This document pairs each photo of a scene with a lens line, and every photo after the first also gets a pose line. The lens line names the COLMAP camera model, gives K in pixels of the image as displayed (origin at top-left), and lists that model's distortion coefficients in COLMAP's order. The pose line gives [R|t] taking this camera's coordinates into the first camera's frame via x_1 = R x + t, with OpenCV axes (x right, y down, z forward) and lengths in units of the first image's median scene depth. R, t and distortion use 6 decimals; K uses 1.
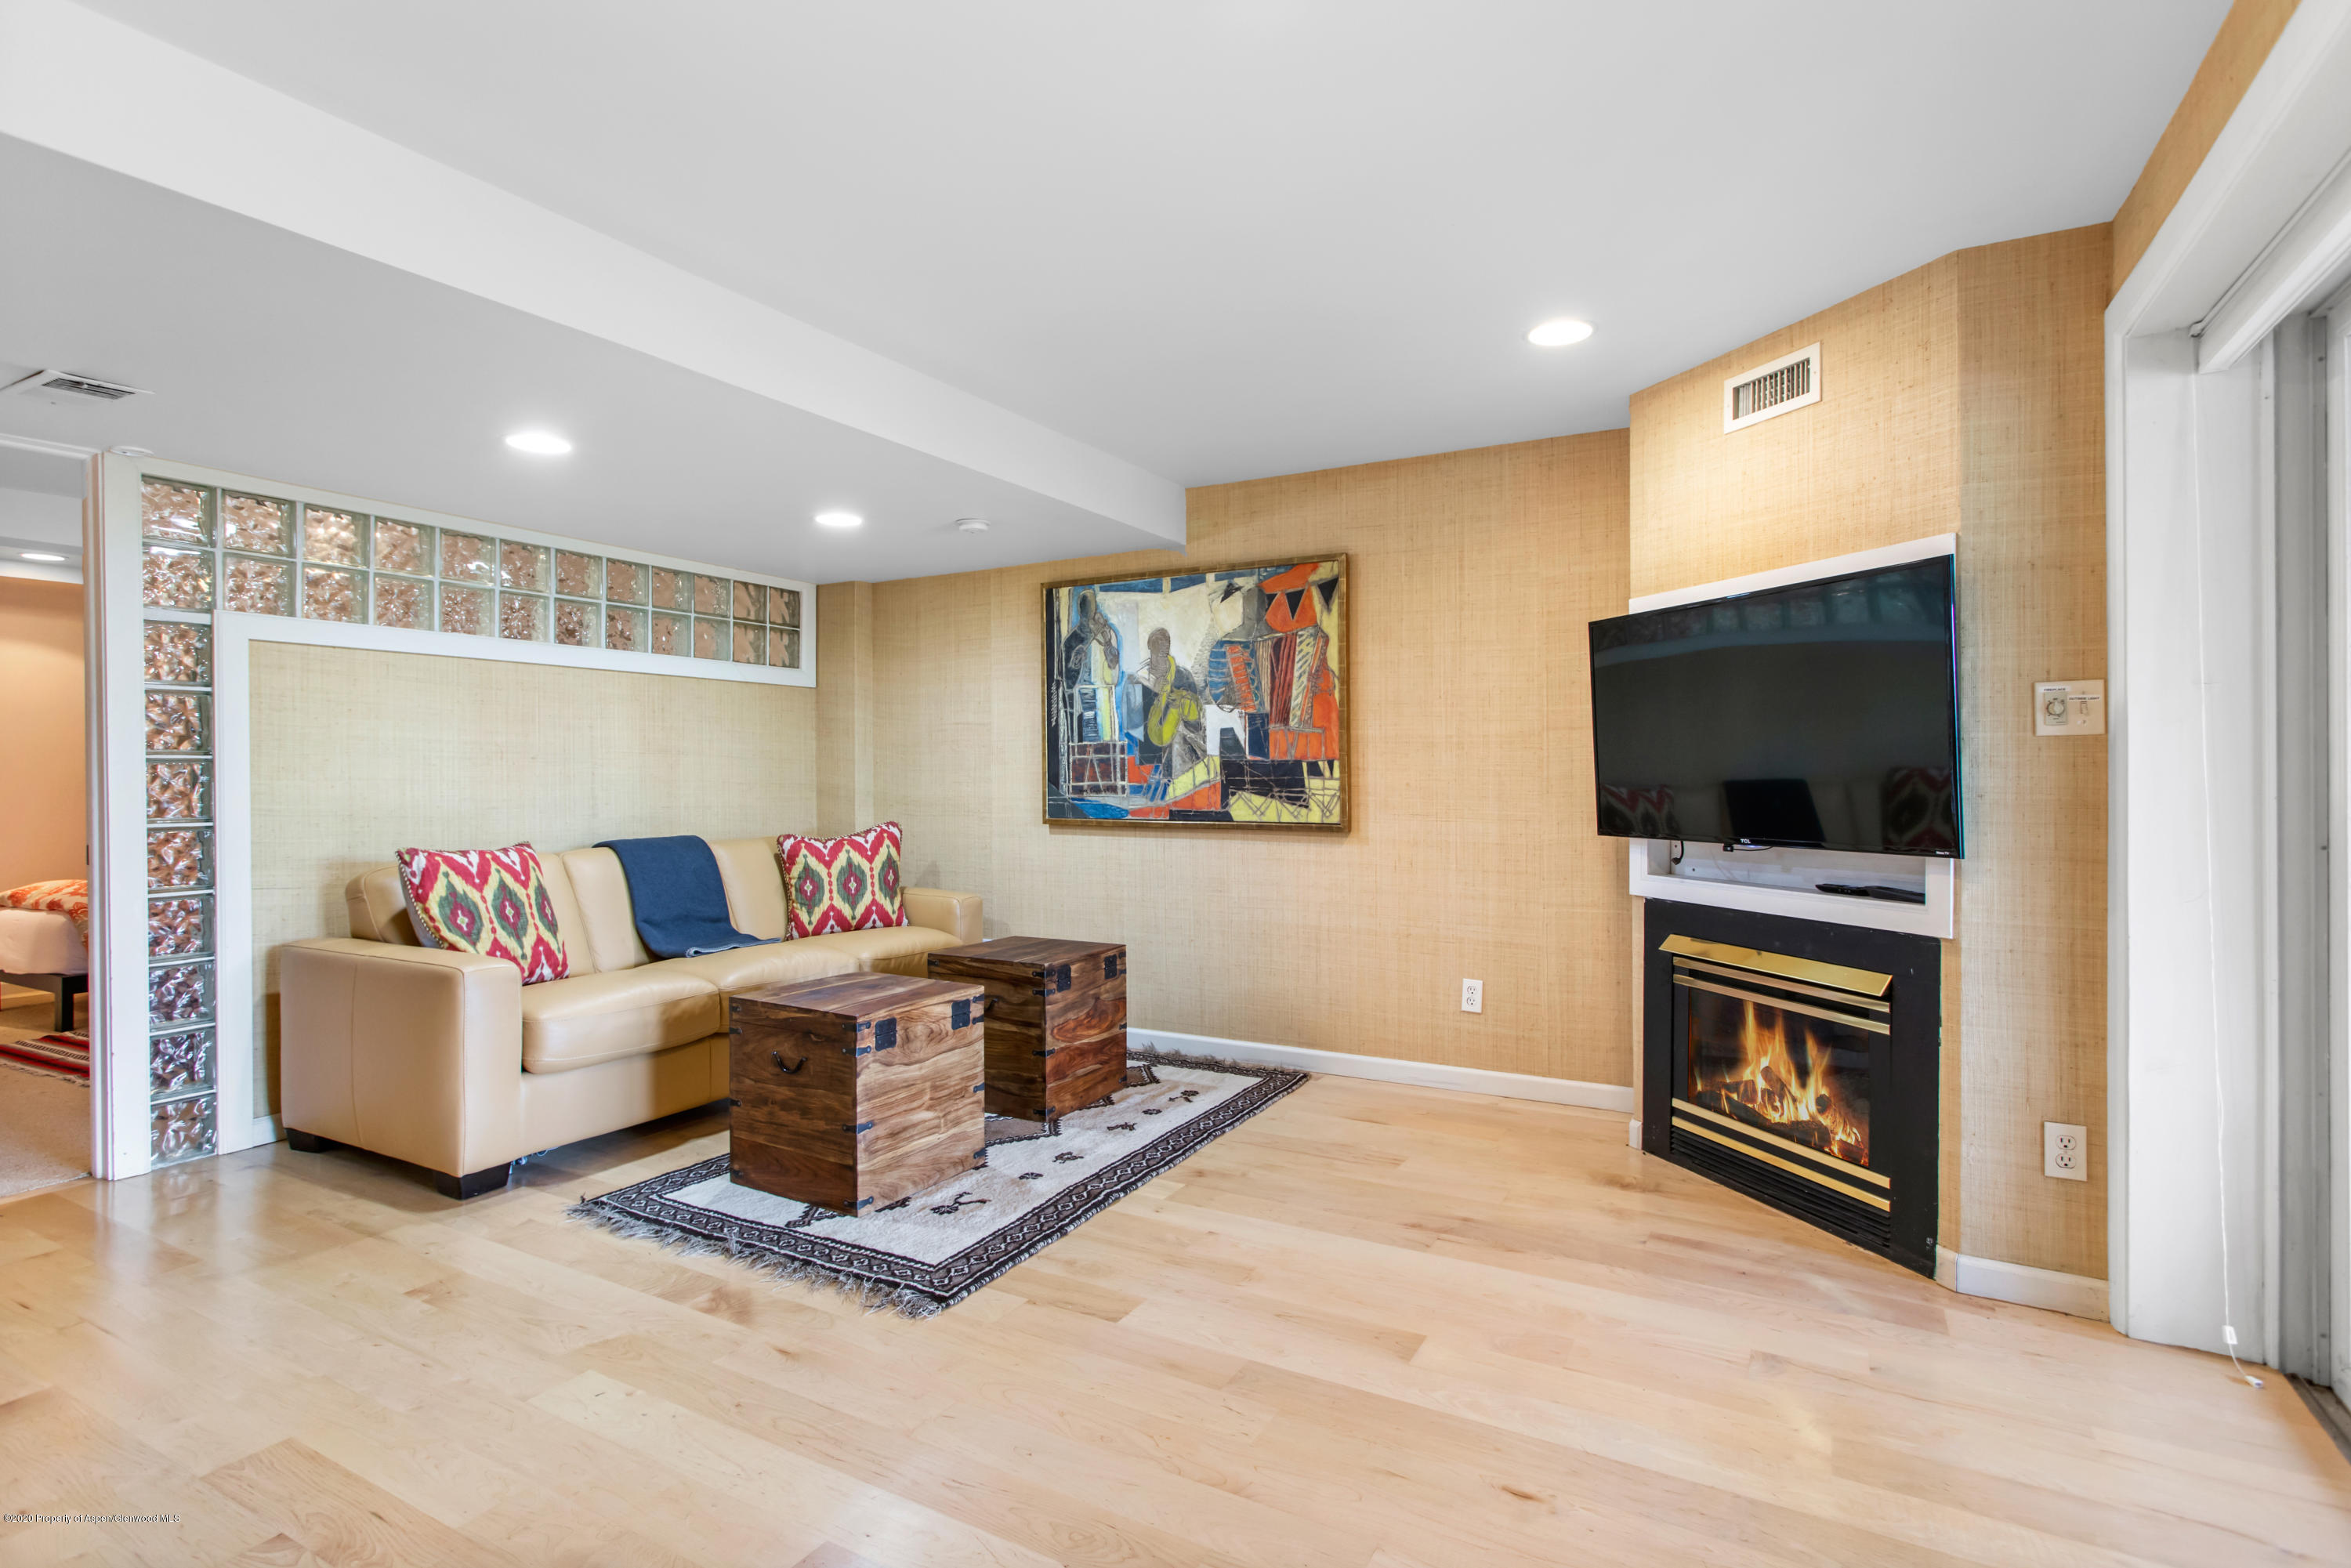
lens RADIAL K [[1149.4, 0, 1175.5], [0, 1149.4, 784.0], [0, 0, 1]] dist [-0.001327, 0.000586]
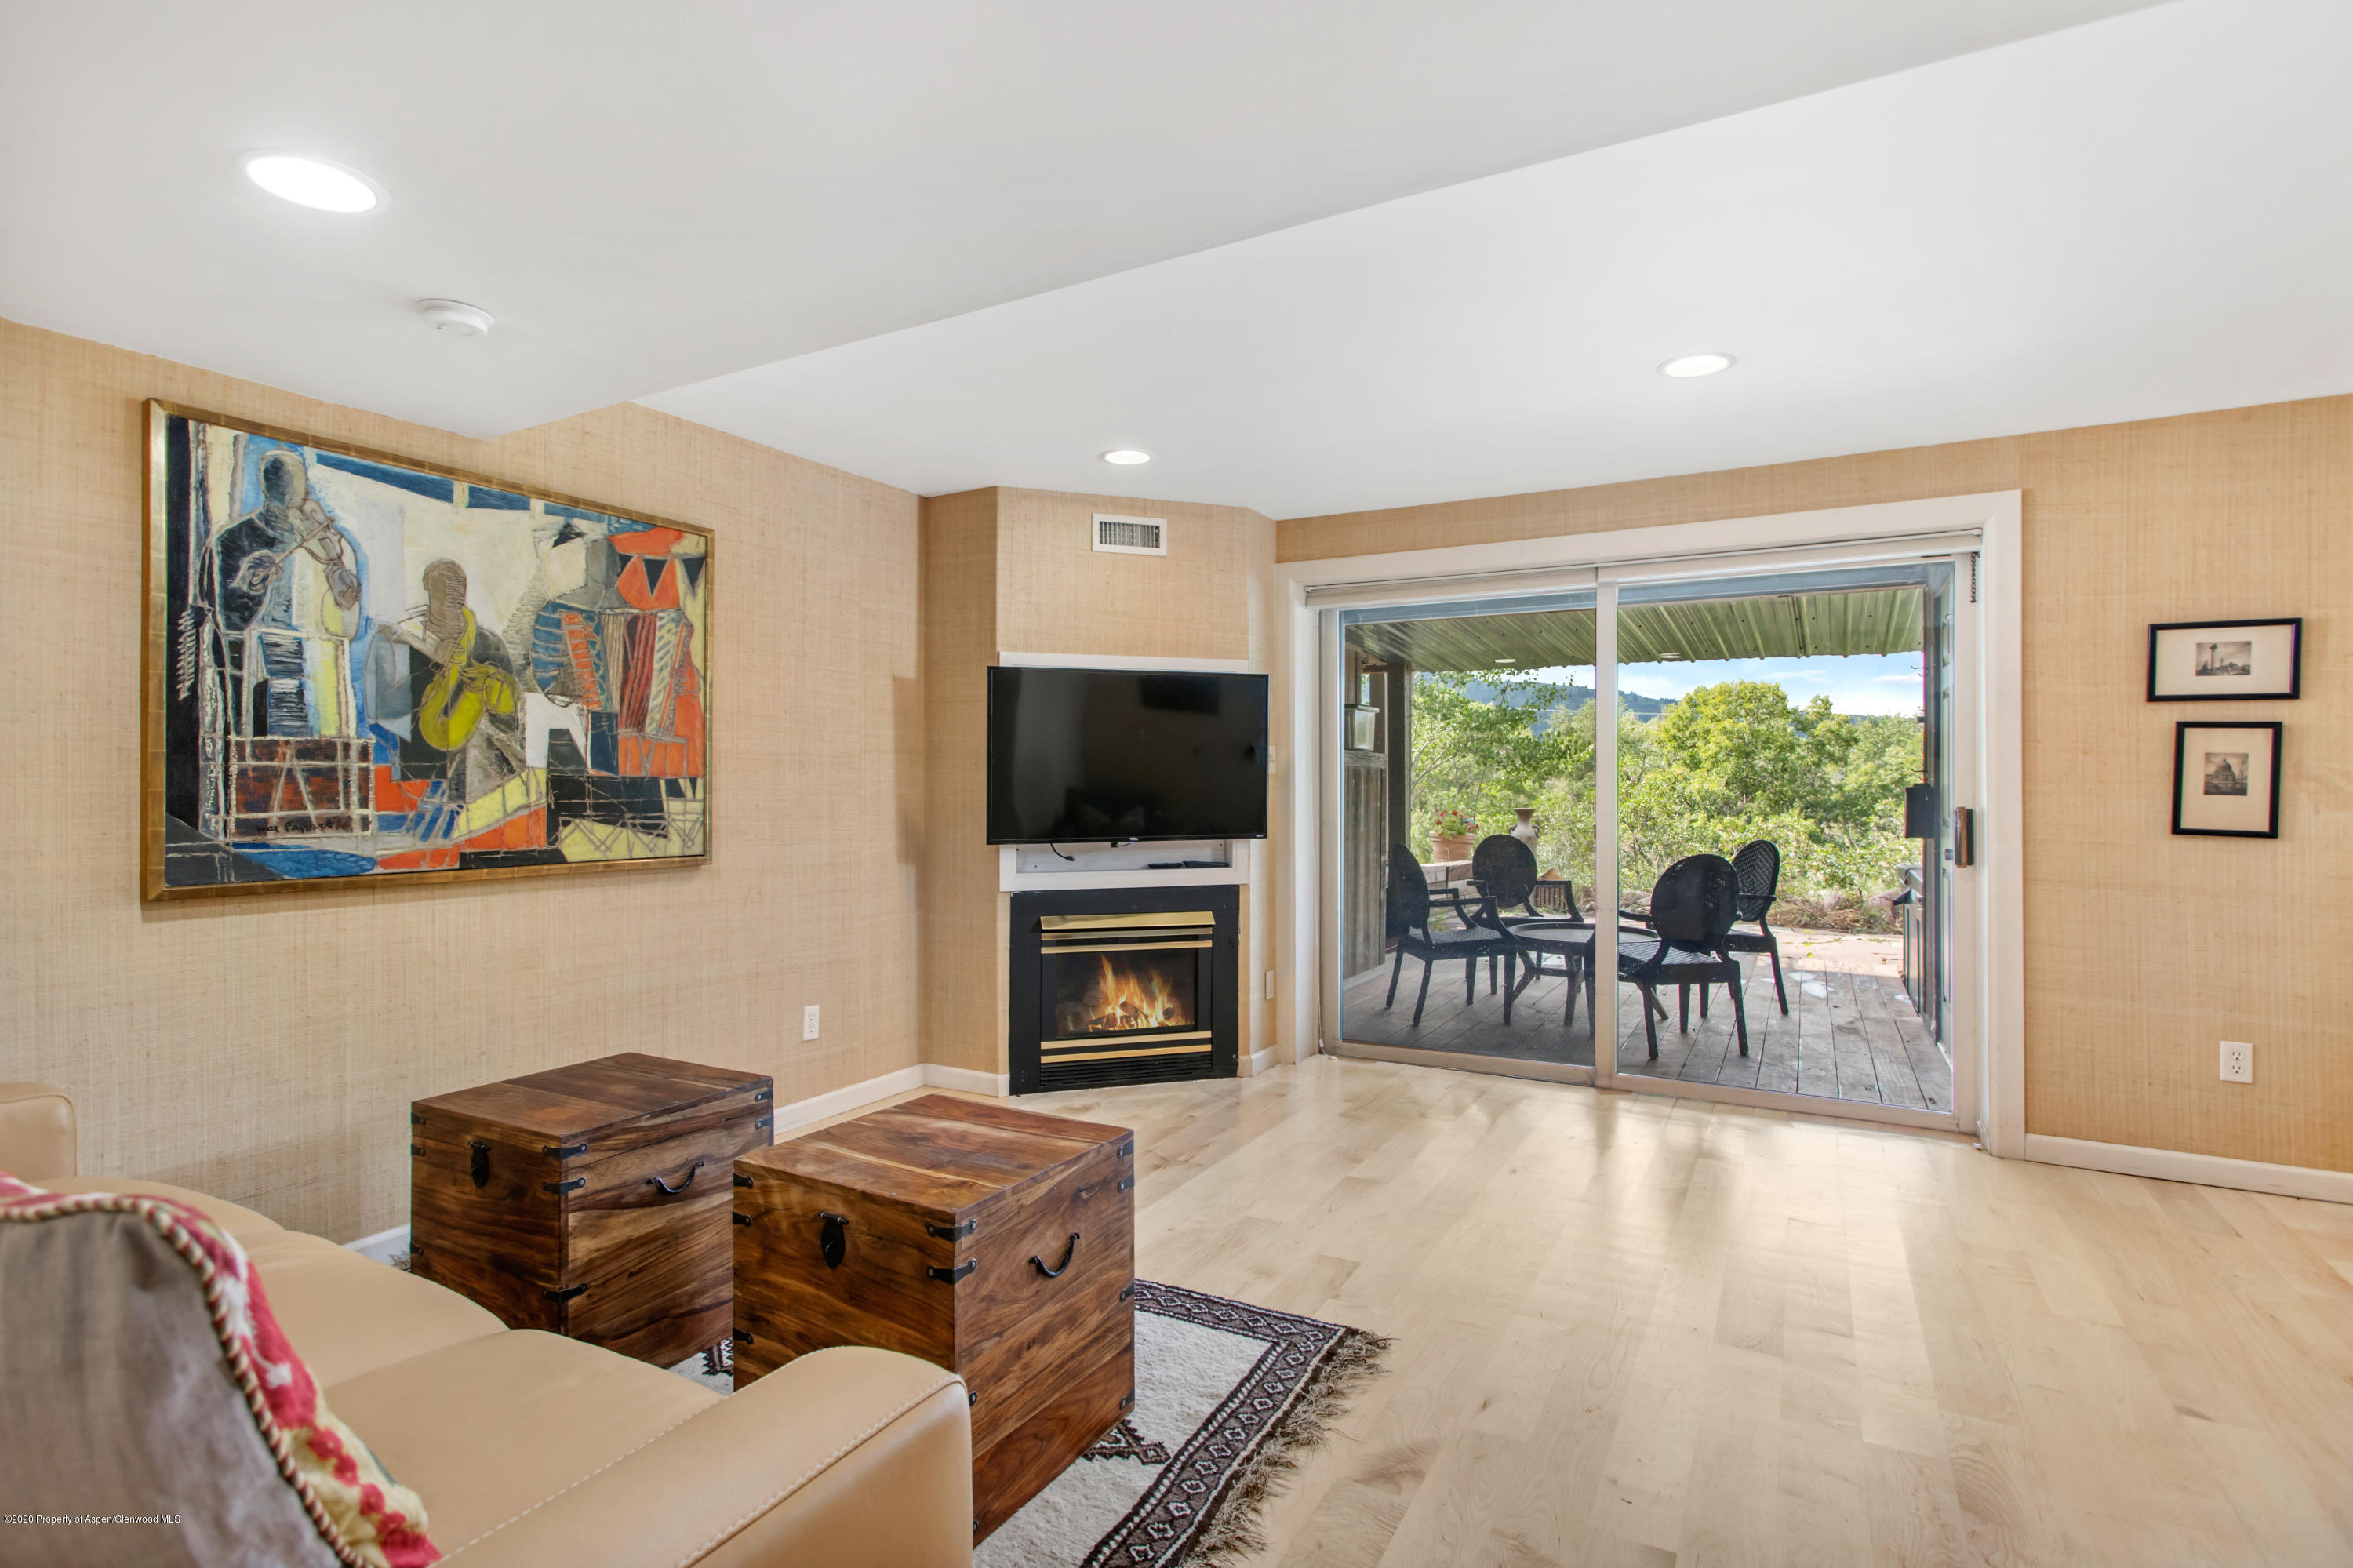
lens RADIAL K [[1150.5, 0, 1176.5], [0, 1150.5, 784.0], [0, 0, 1]] dist [-0.001327, 0.000586]
pose [[0.002560, 0.004343, 0.999987, -0.651657], [0.007572, 0.999962, -0.004362, -0.009600], [-0.999968, 0.007583, 0.002528, 0.626915]]
